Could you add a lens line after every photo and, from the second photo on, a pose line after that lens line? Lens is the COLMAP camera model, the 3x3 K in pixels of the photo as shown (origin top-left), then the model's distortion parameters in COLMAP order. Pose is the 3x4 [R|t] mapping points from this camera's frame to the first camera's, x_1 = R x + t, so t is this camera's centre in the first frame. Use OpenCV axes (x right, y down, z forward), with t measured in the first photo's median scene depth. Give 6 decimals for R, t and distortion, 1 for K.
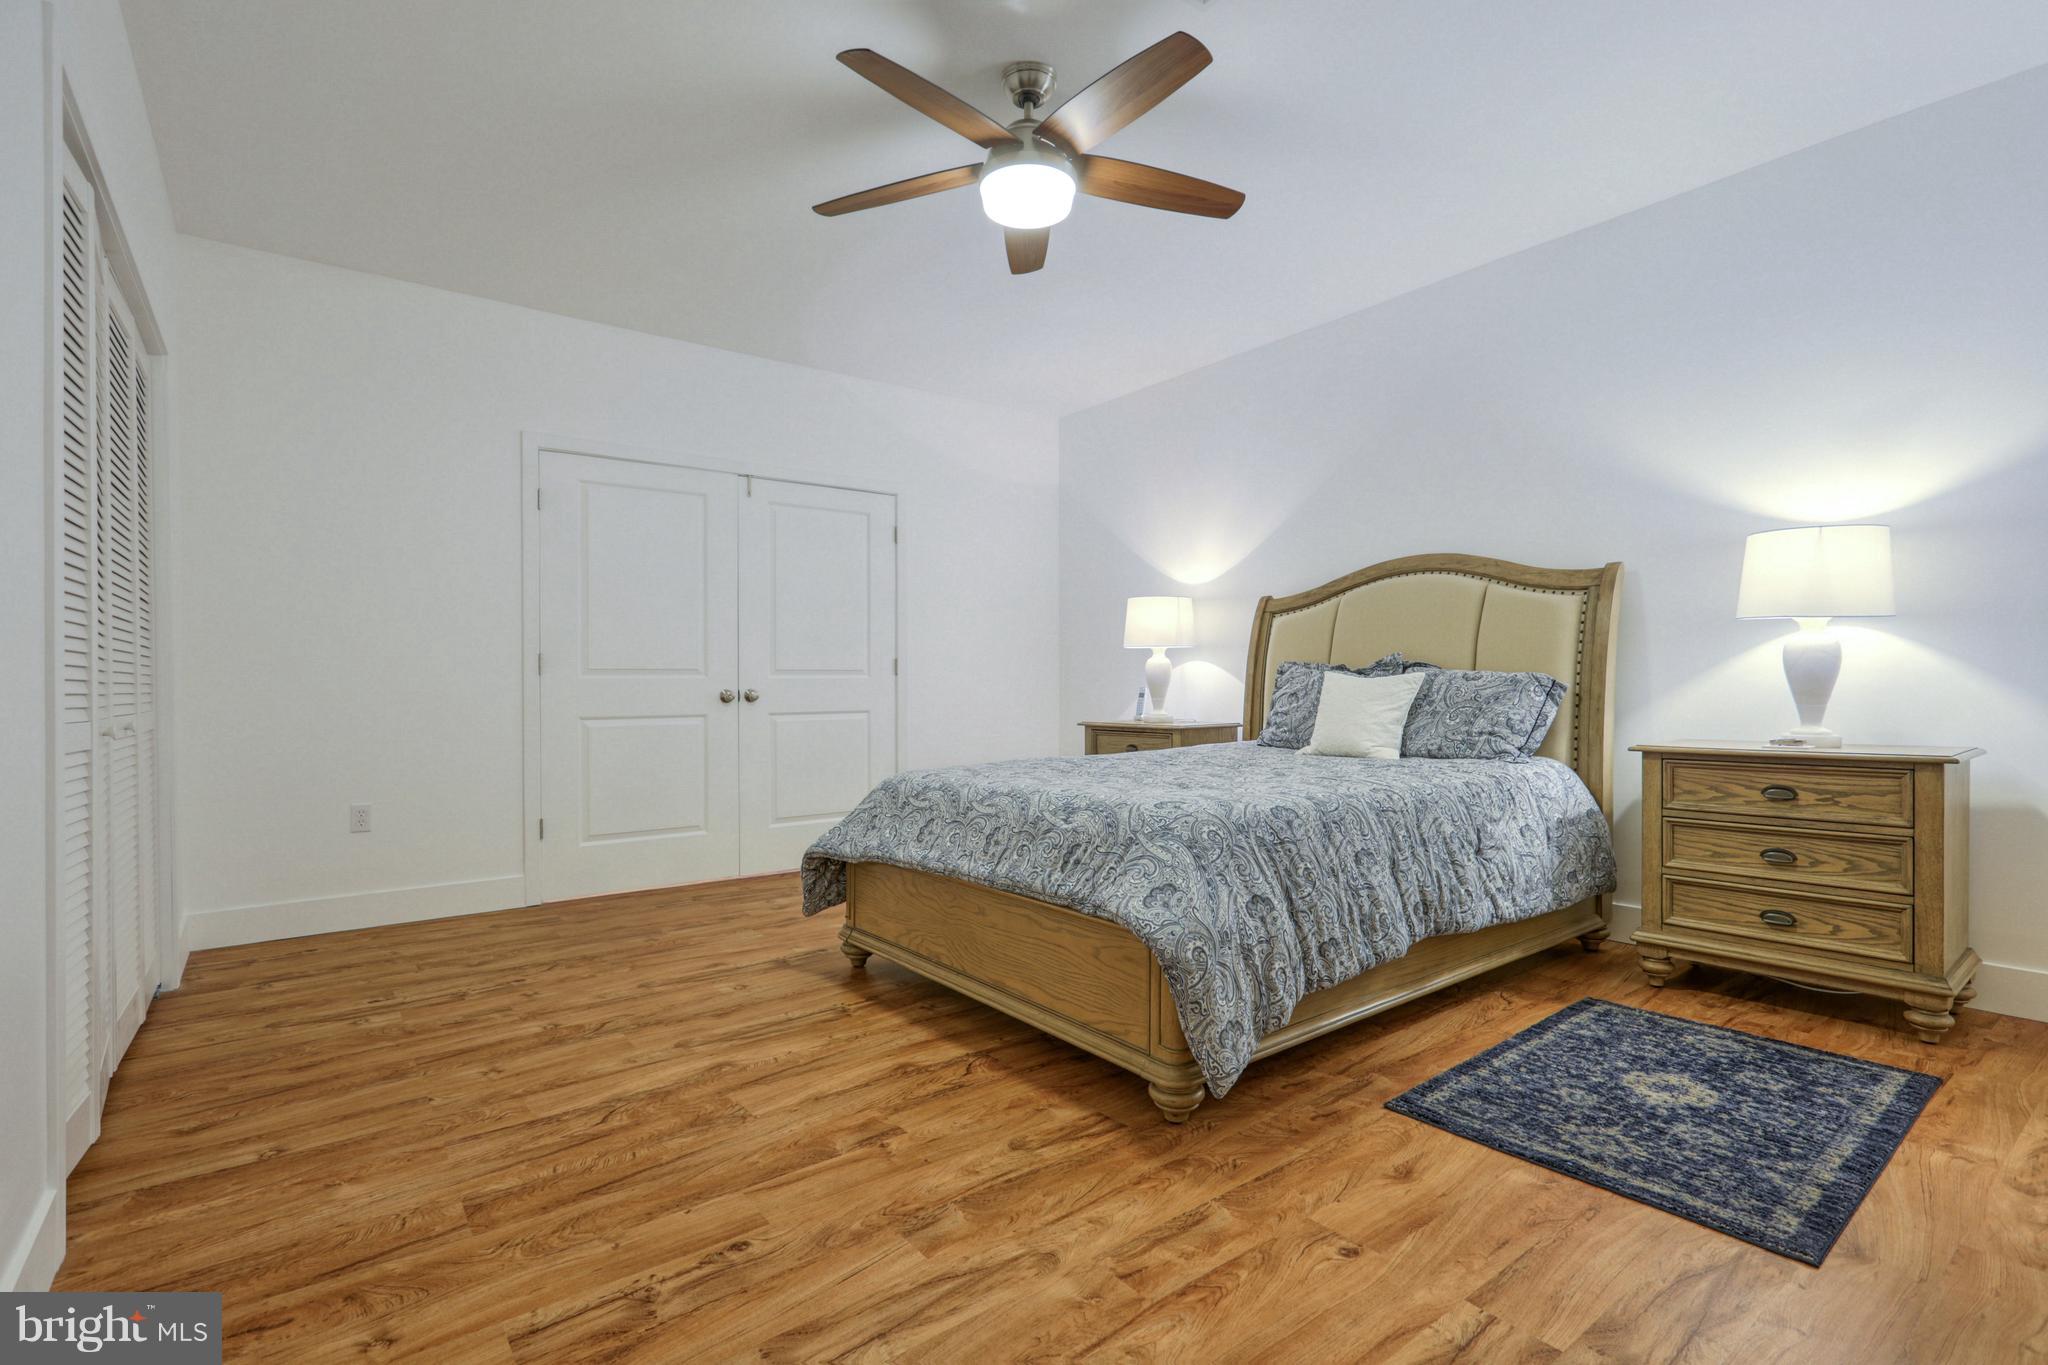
lens RADIAL K [[964.1, 0, 1095.5], [0, 964.1, 677.7], [0, 0, 1]] dist [-0.013916, 0.000049]
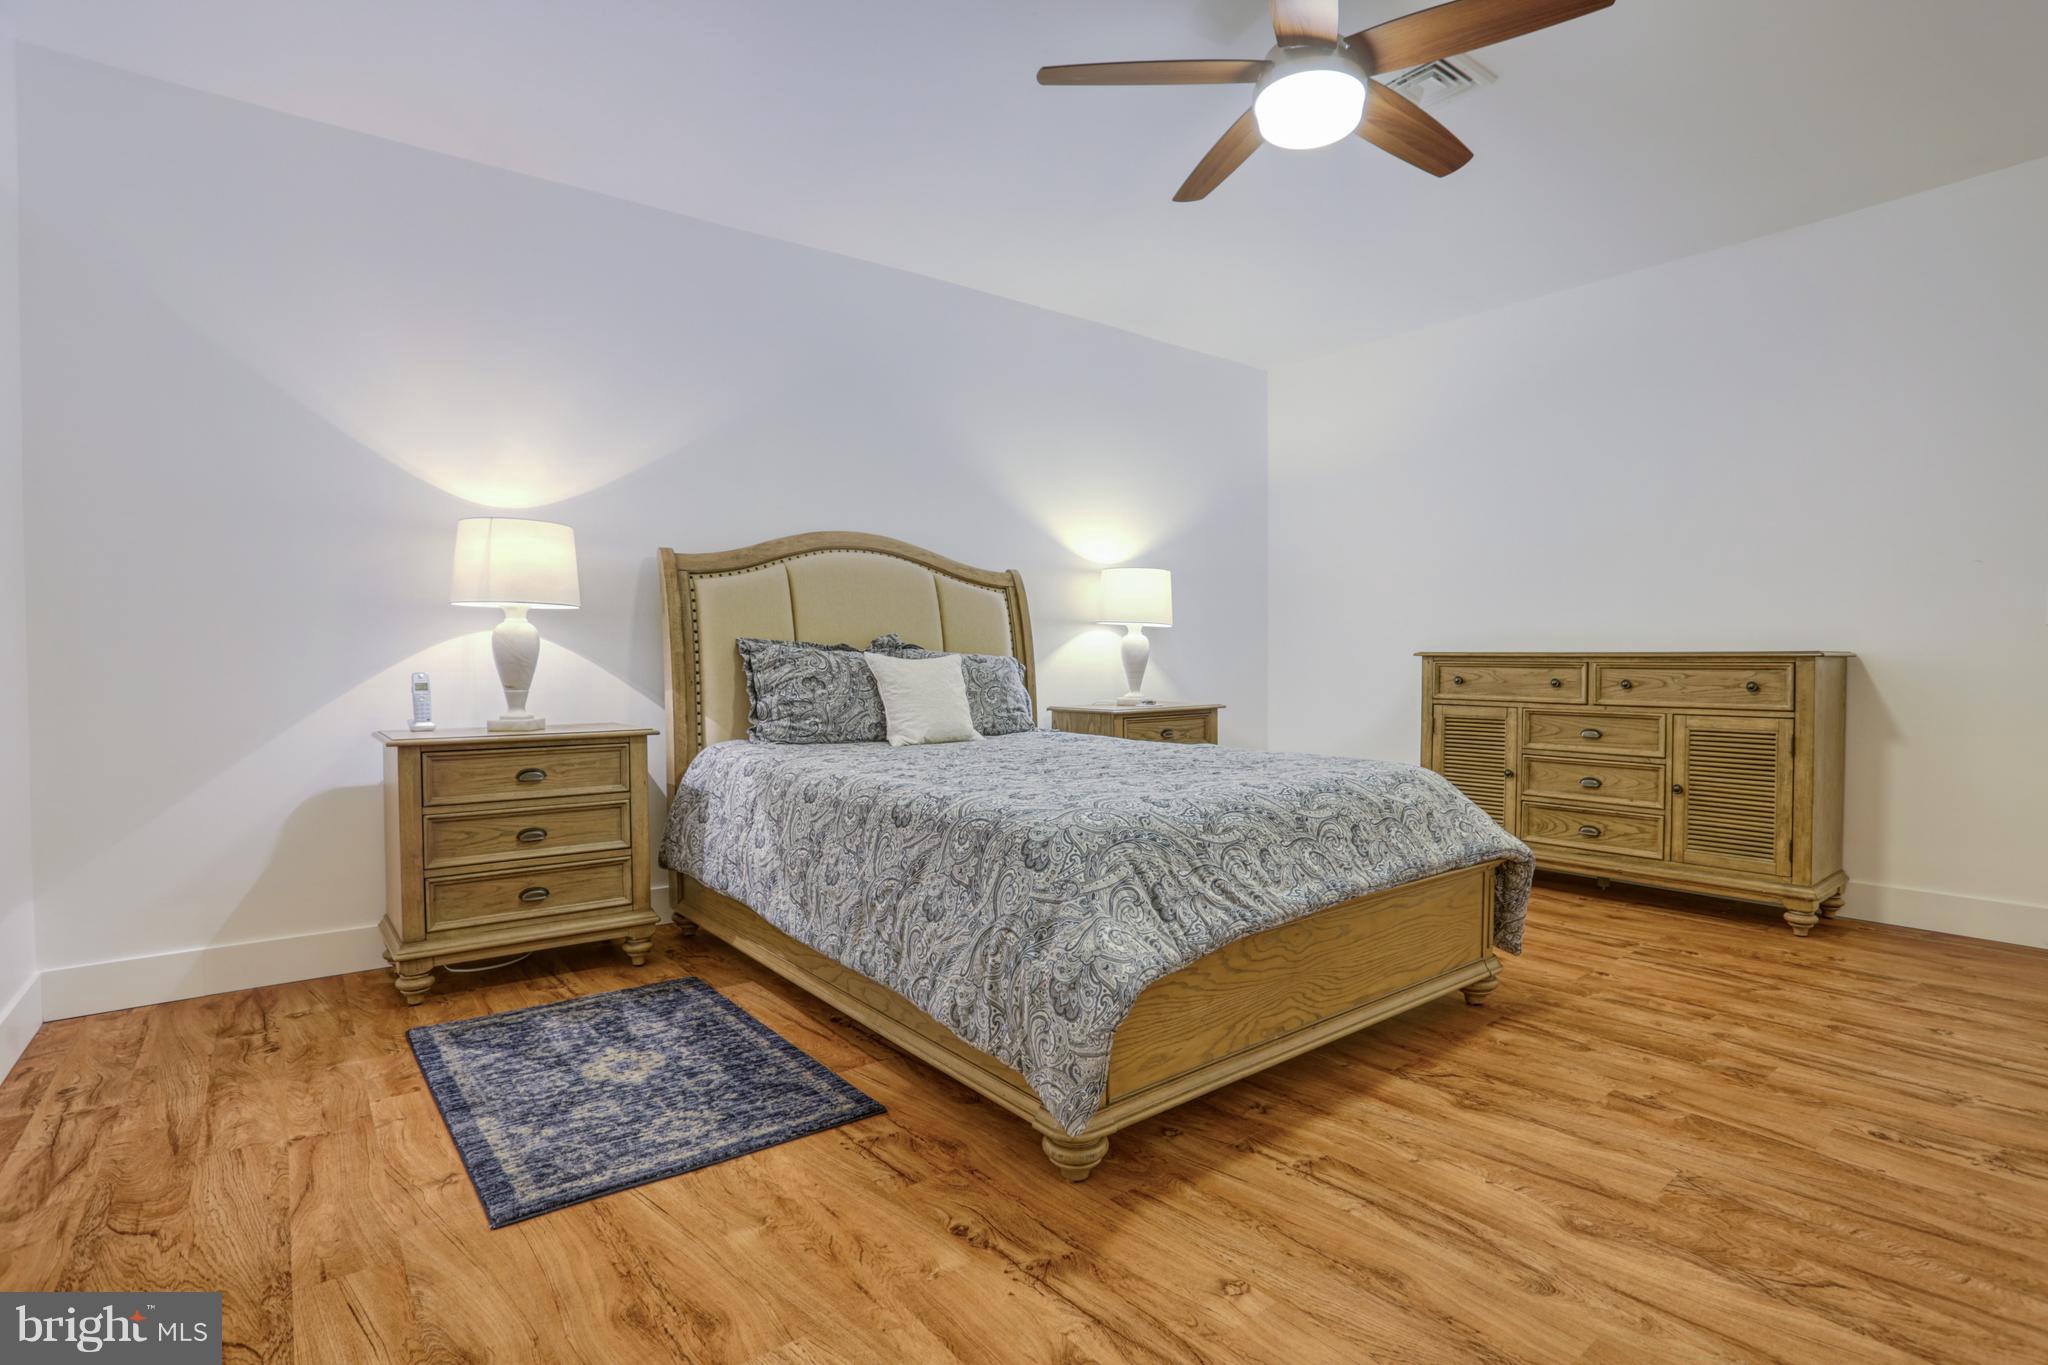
lens RADIAL K [[980.5, 0, 1024.0], [0, 980.5, 682.5], [0, 0, 1]] dist [-0.030469, 0.013097]
pose [[0.028426, -0.012786, 0.999514, -1.066784], [-0.000417, 0.999918, 0.012803, 0.014728], [-0.999596, -0.000781, 0.028419, 1.363761]]
